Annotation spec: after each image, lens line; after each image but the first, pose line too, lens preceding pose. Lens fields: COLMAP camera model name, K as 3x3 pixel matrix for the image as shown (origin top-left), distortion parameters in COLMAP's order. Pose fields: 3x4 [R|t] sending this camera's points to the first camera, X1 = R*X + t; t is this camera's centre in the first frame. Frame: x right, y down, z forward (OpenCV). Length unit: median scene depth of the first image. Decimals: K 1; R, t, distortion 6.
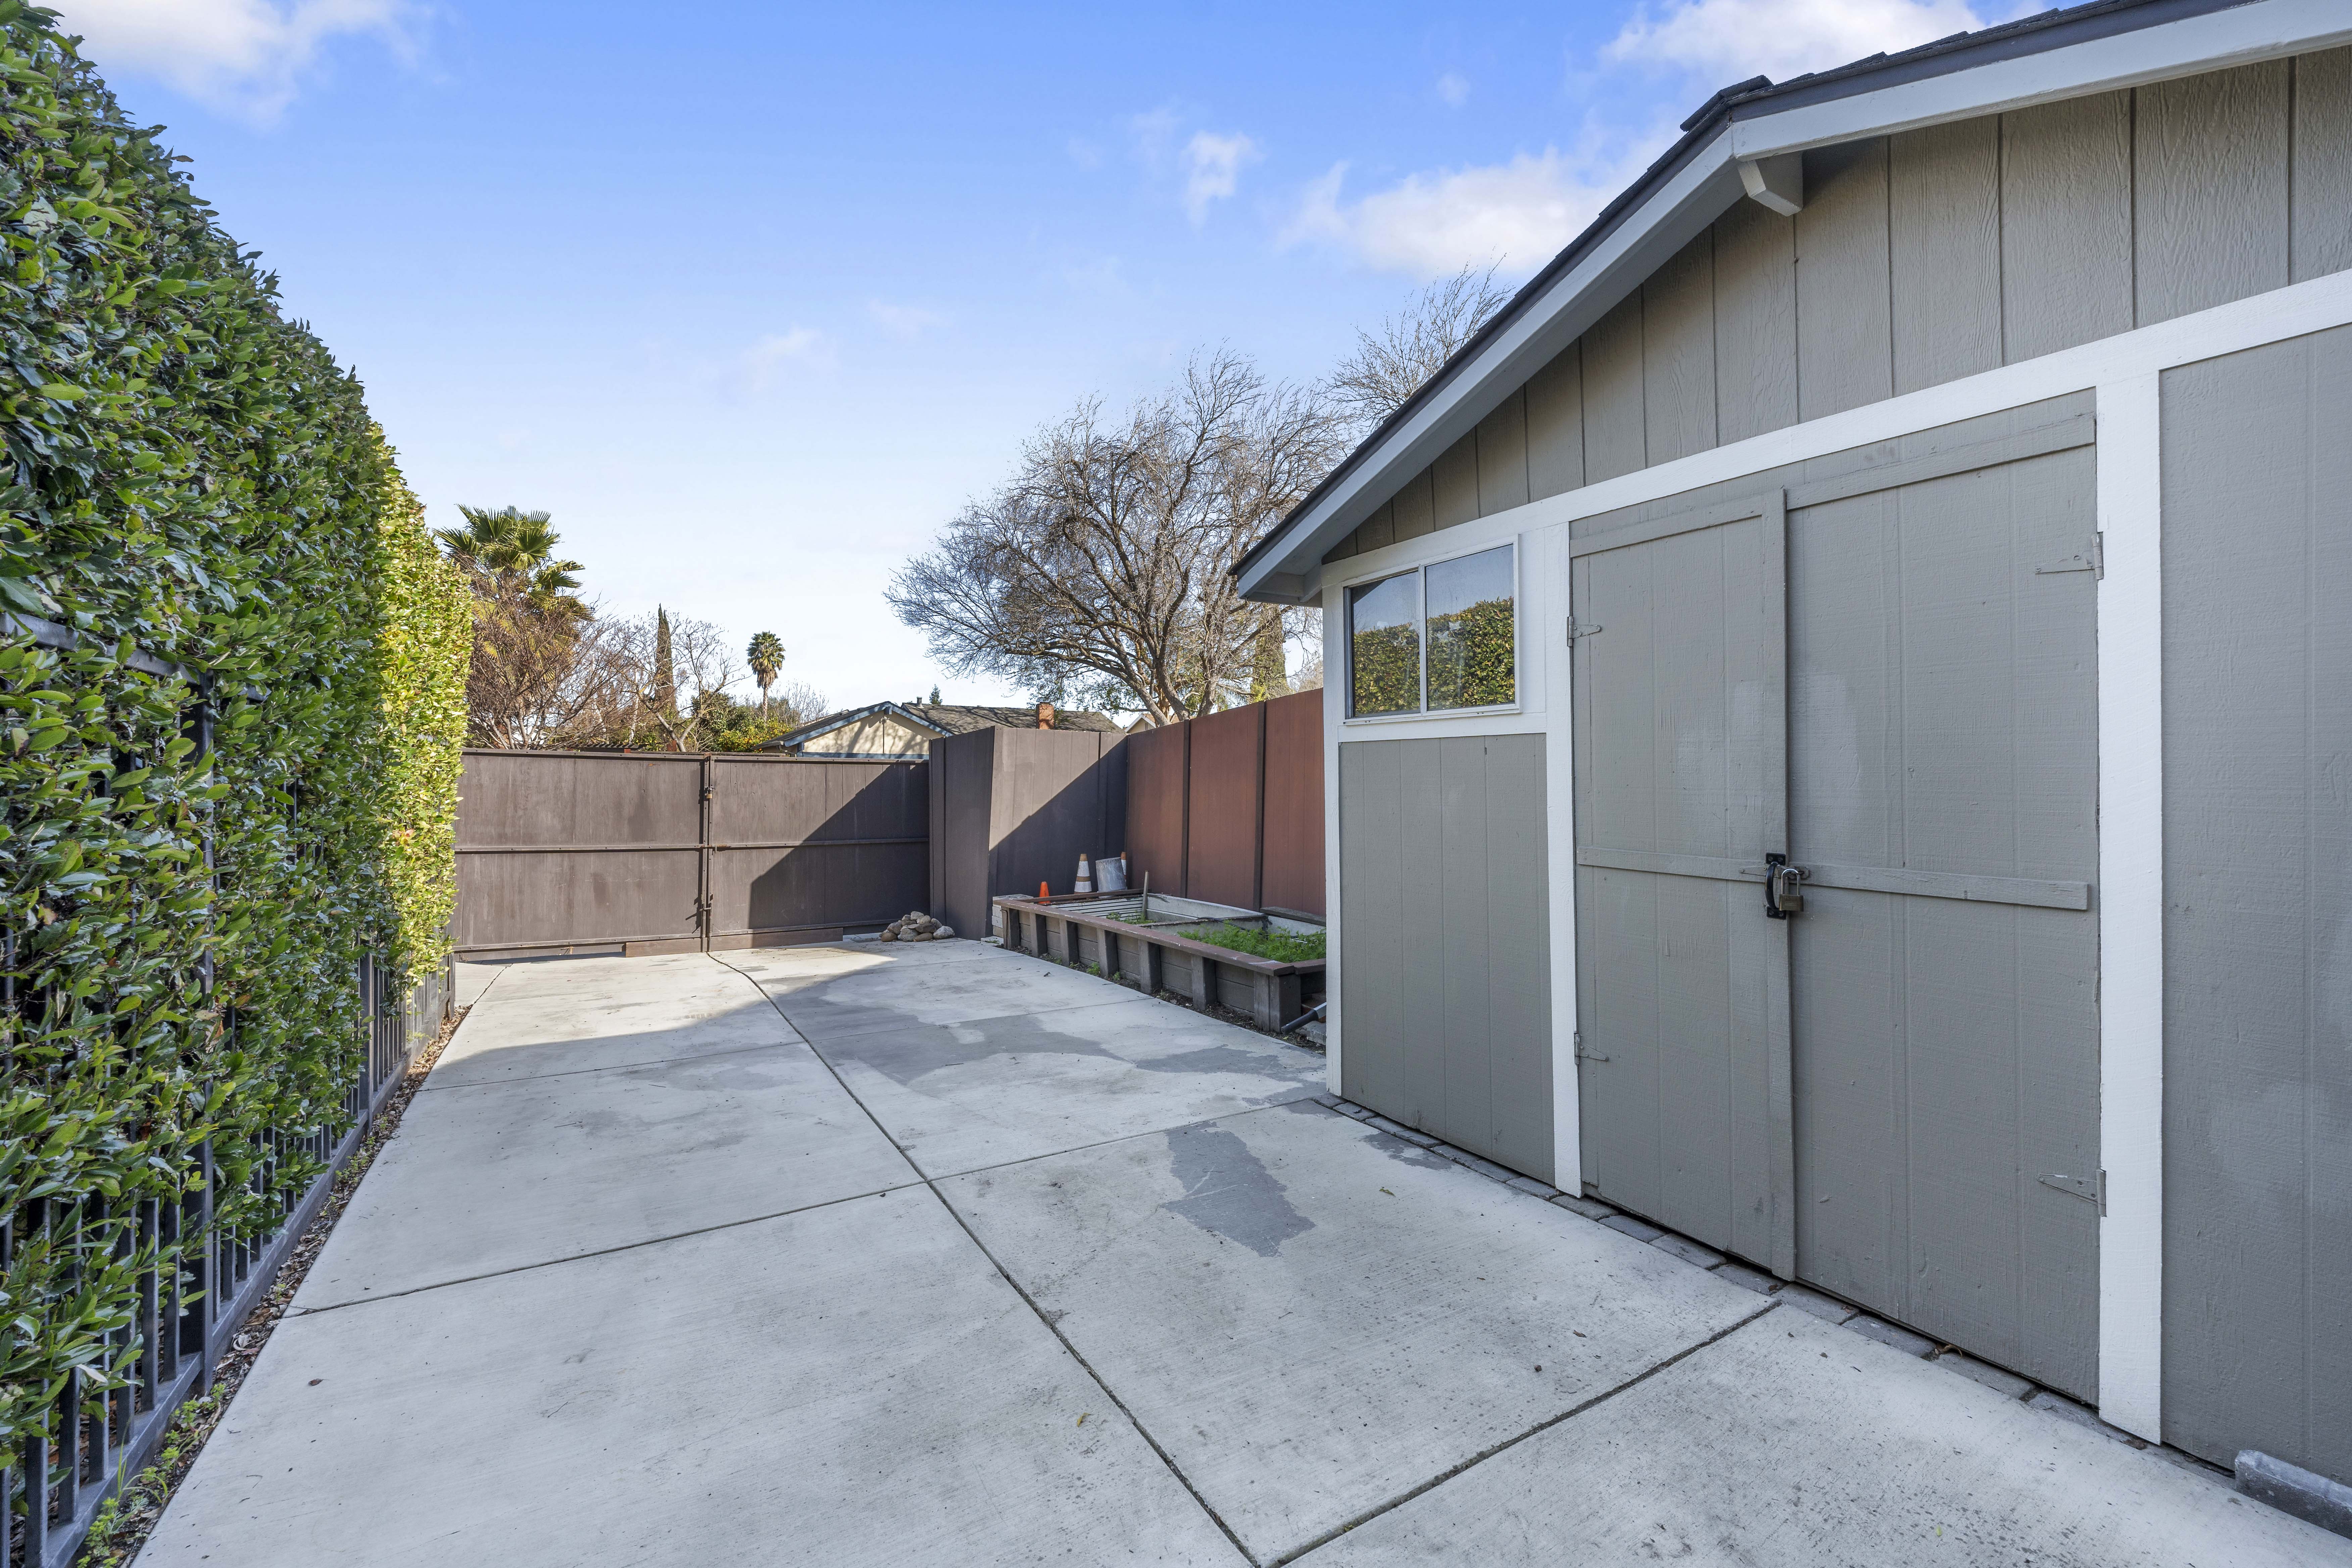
lens RADIAL K [[961.9, 0, 1173.5], [0, 961.9, 780.2], [0, 0, 1]] dist [0.000520, -0.000424]
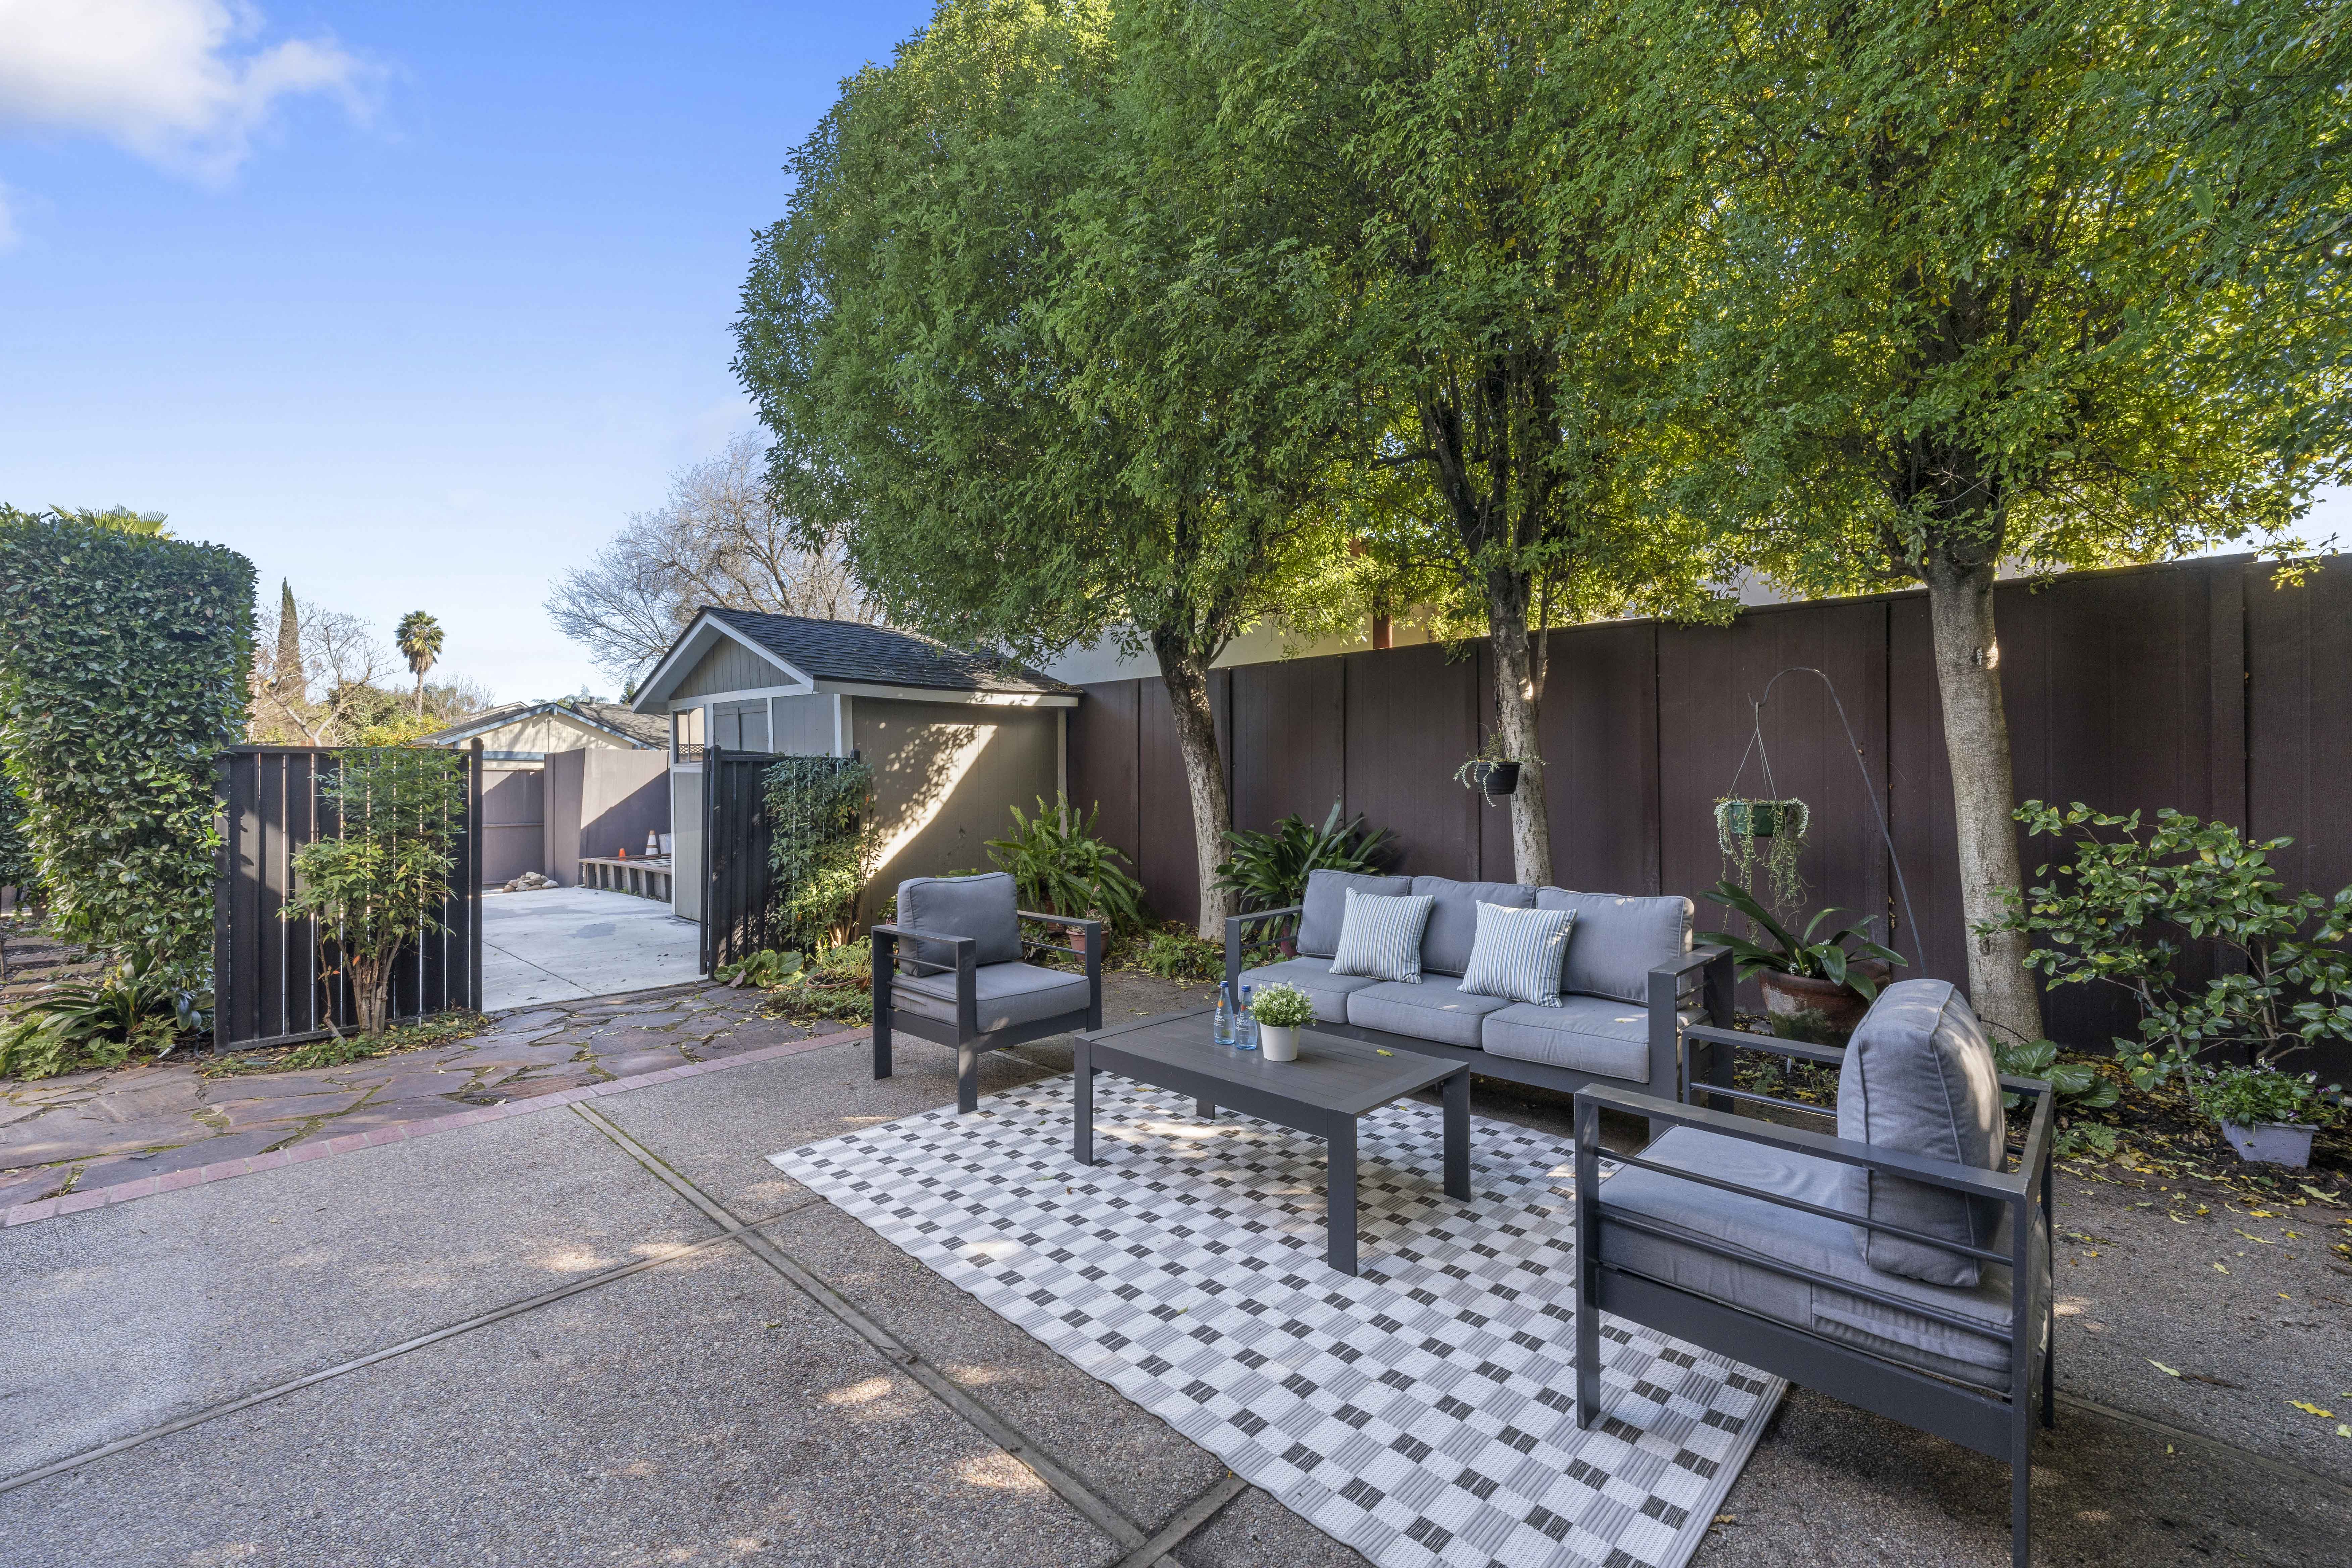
lens RADIAL K [[961.9, 0, 1169.1], [0, 961.9, 779.6], [0, 0, 1]] dist [0.000520, -0.000424]
pose [[0.966535, 0.000641, 0.256534, 0.087985], [-0.001890, 0.999988, 0.004621, -0.003732], [-0.256528, -0.004951, 0.966524, -0.198115]]
